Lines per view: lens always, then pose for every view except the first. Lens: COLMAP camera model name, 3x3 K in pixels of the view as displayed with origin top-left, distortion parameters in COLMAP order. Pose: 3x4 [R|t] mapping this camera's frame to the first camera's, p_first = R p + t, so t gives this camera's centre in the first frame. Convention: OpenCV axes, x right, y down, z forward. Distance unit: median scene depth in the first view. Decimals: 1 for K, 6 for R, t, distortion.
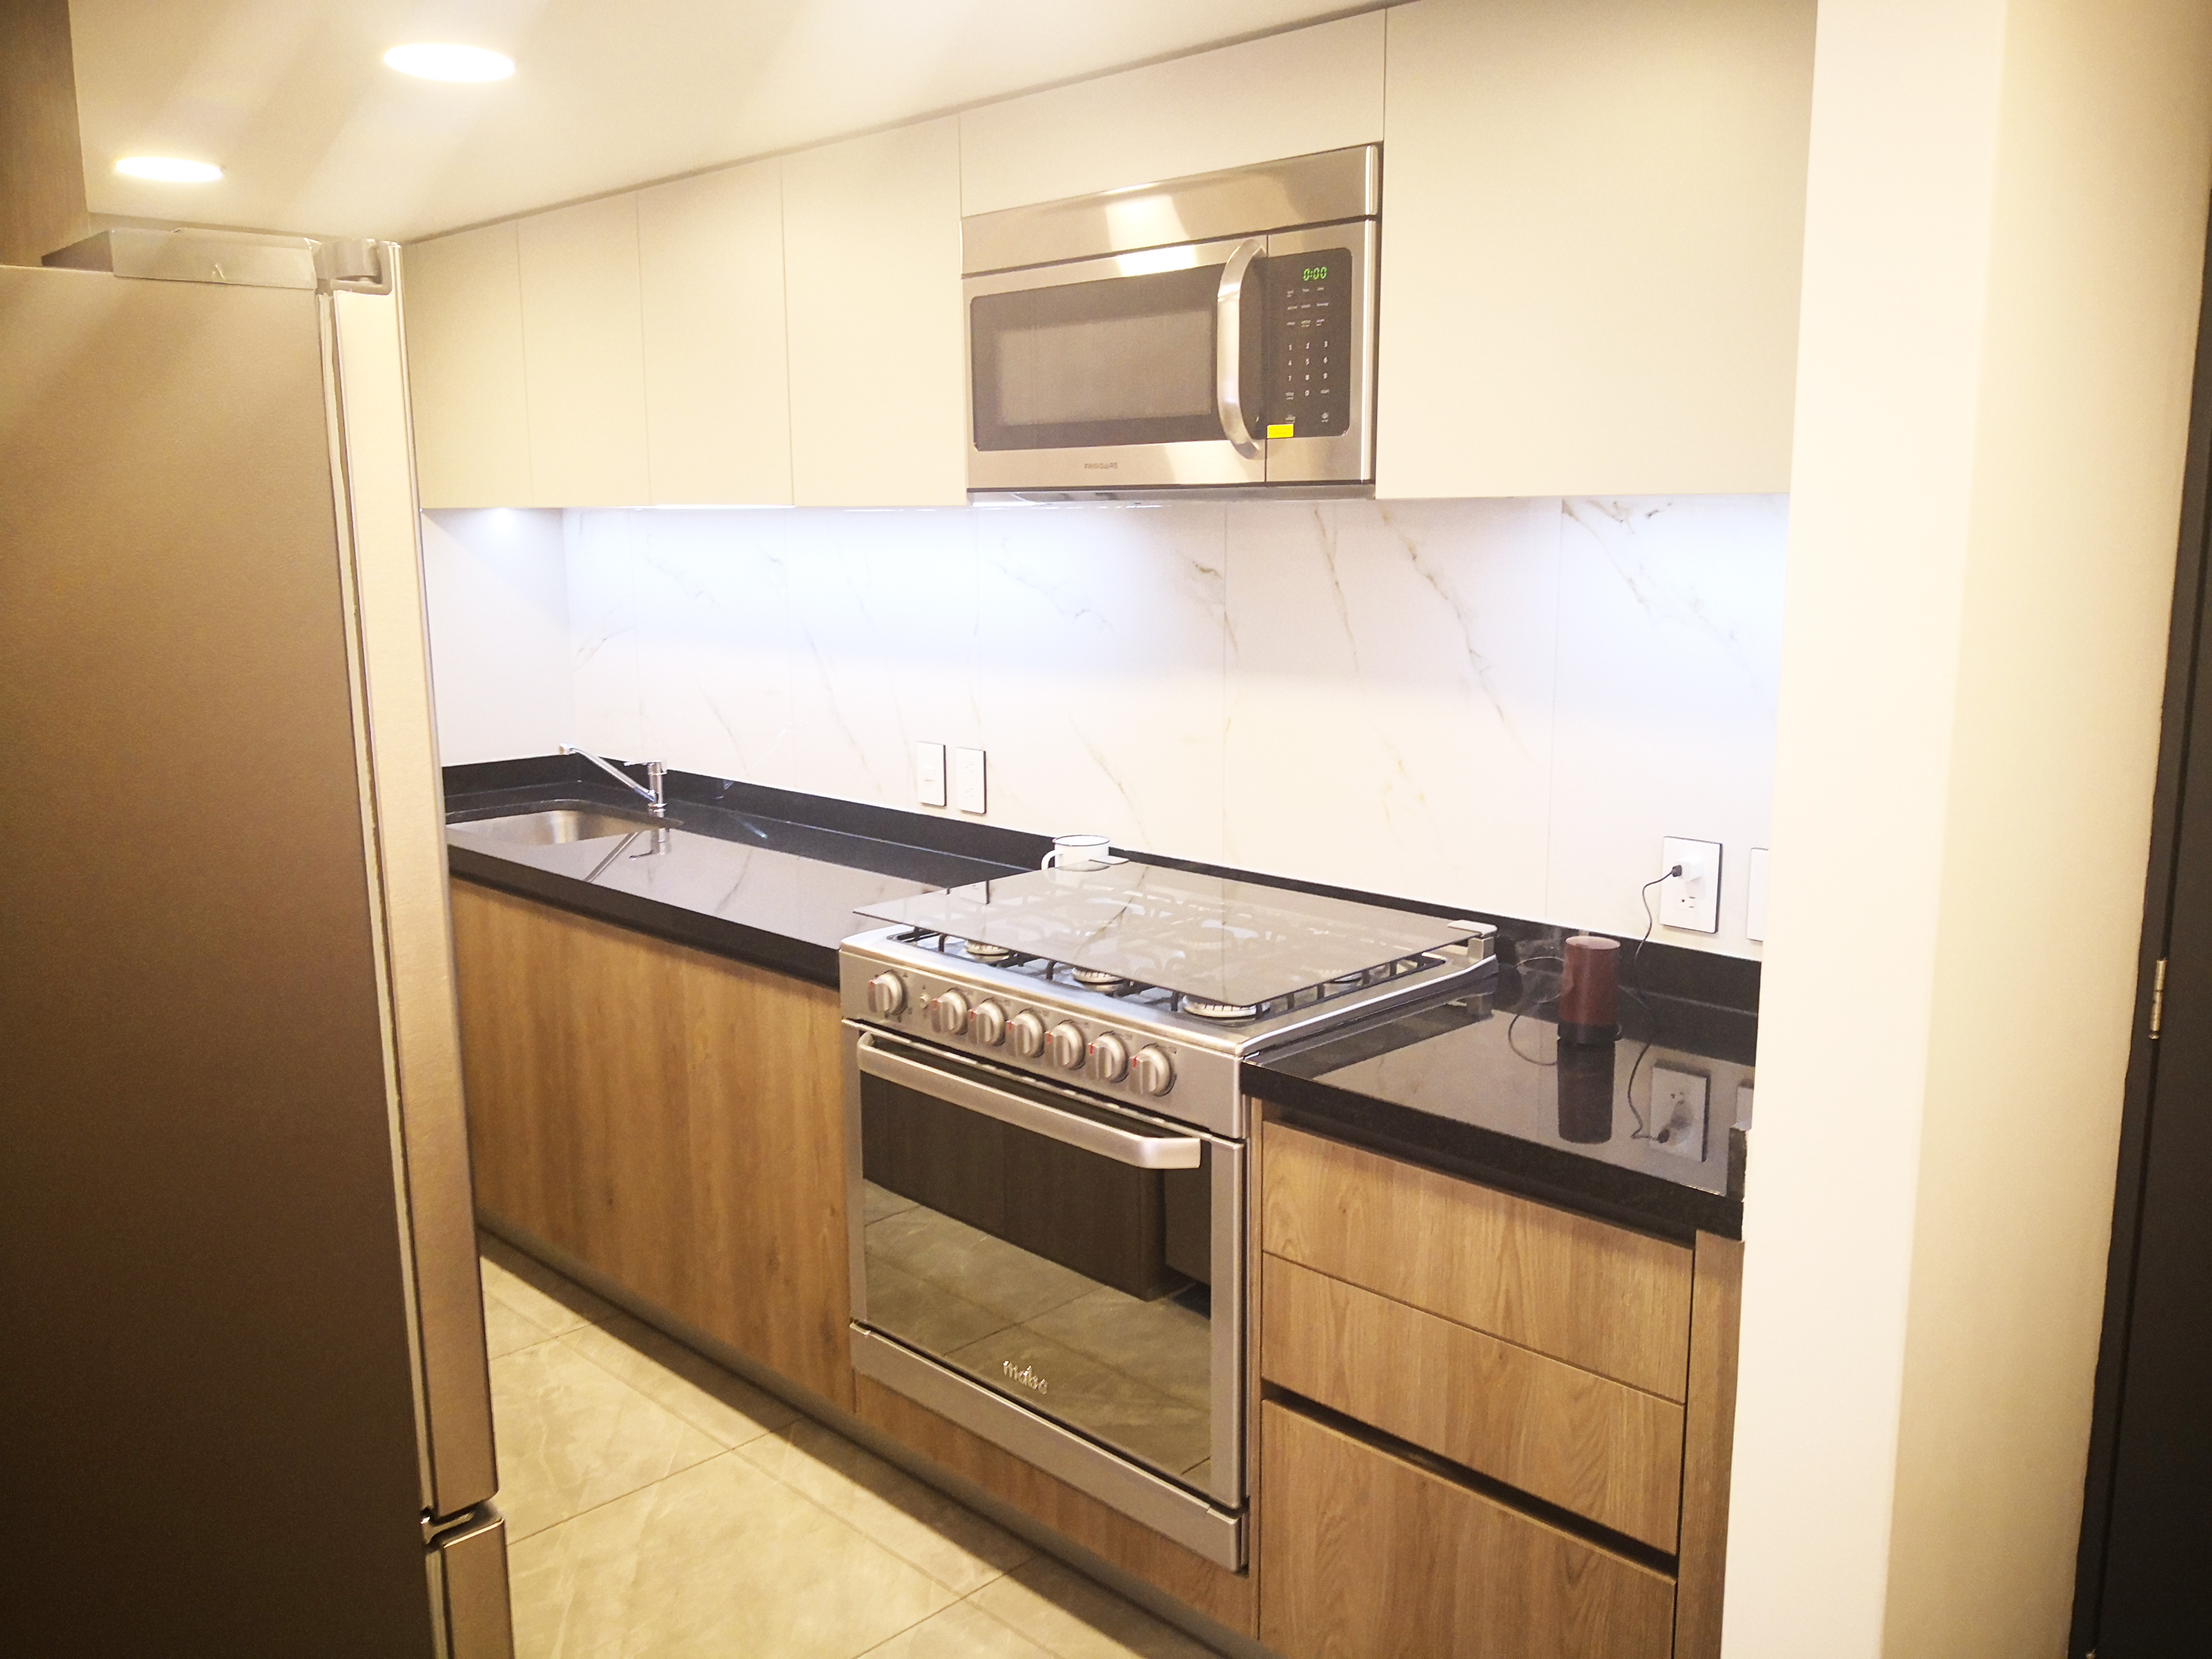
lens RADIAL K [[1808.3, 0, 1084.0], [0, 1808.3, 825.5], [0, 0, 1]] dist [0.010276, -0.063005]
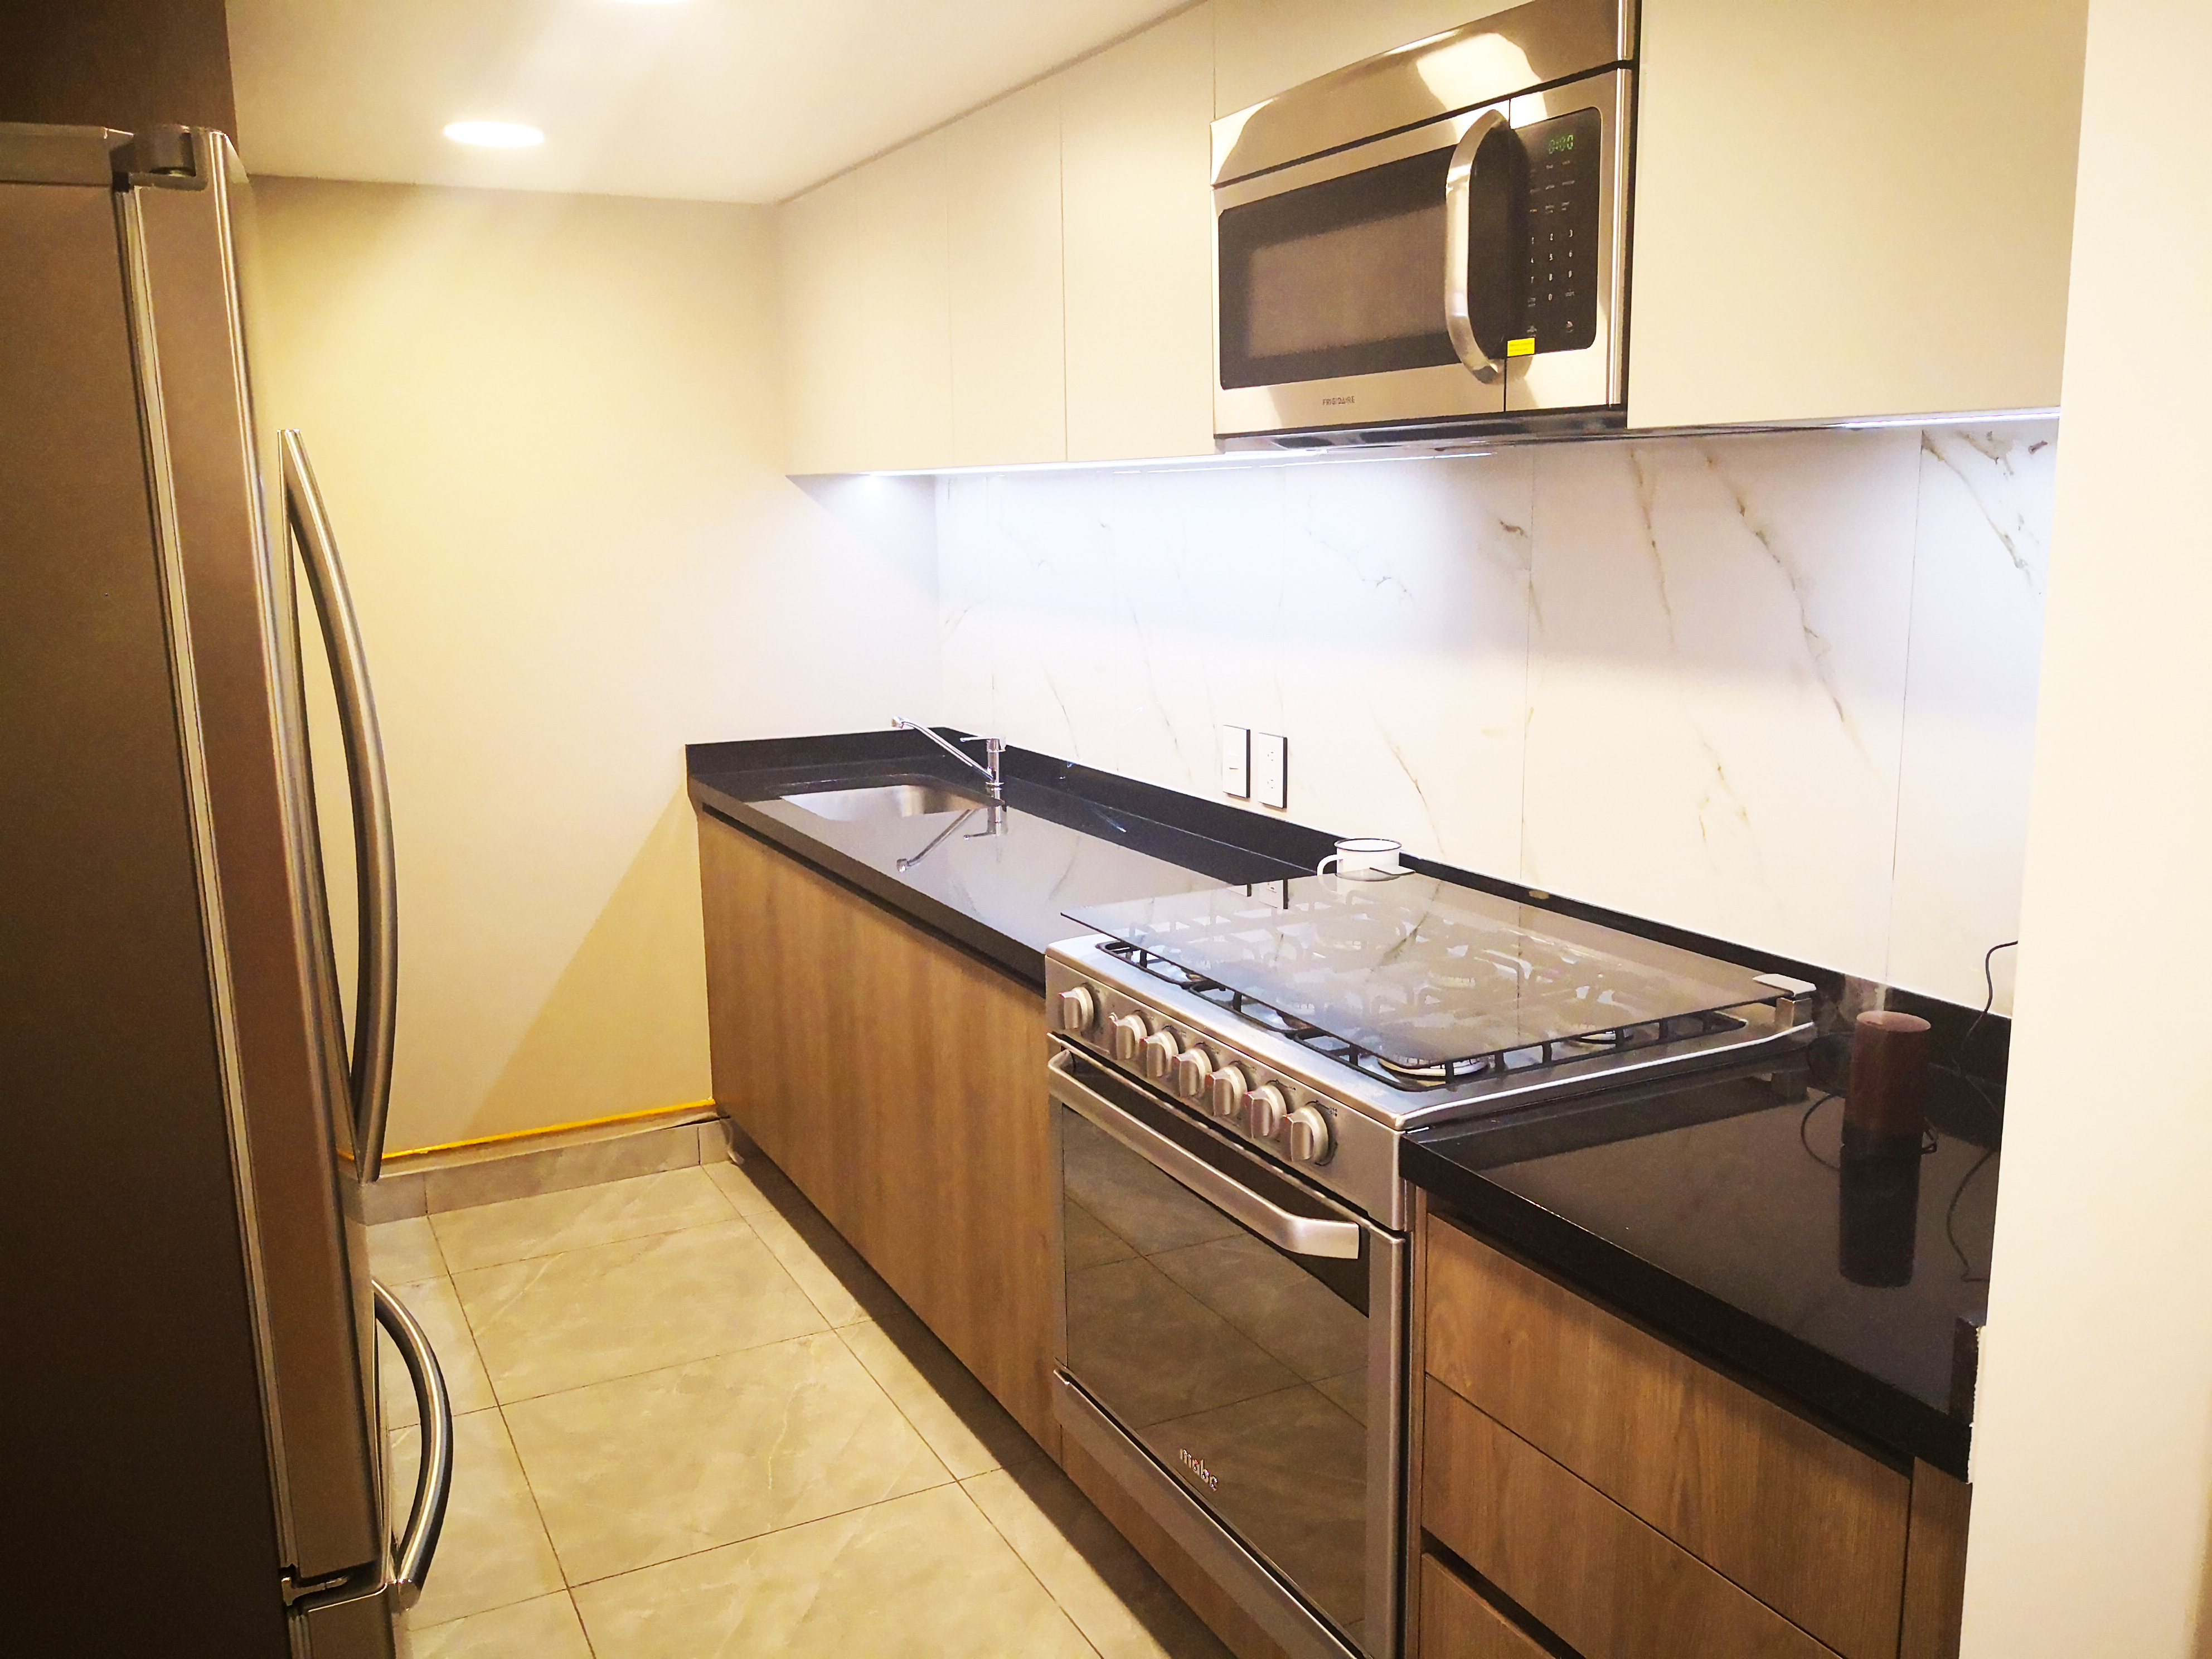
lens RADIAL K [[1808.3, 0, 1099.4], [0, 1808.3, 836.0], [0, 0, 1]] dist [0.010276, -0.063005]
pose [[0.952953, 0.047607, -0.299356, 0.161467], [-0.042342, 0.998814, 0.024052, -0.013462], [0.300146, -0.010245, 0.953838, 0.163595]]
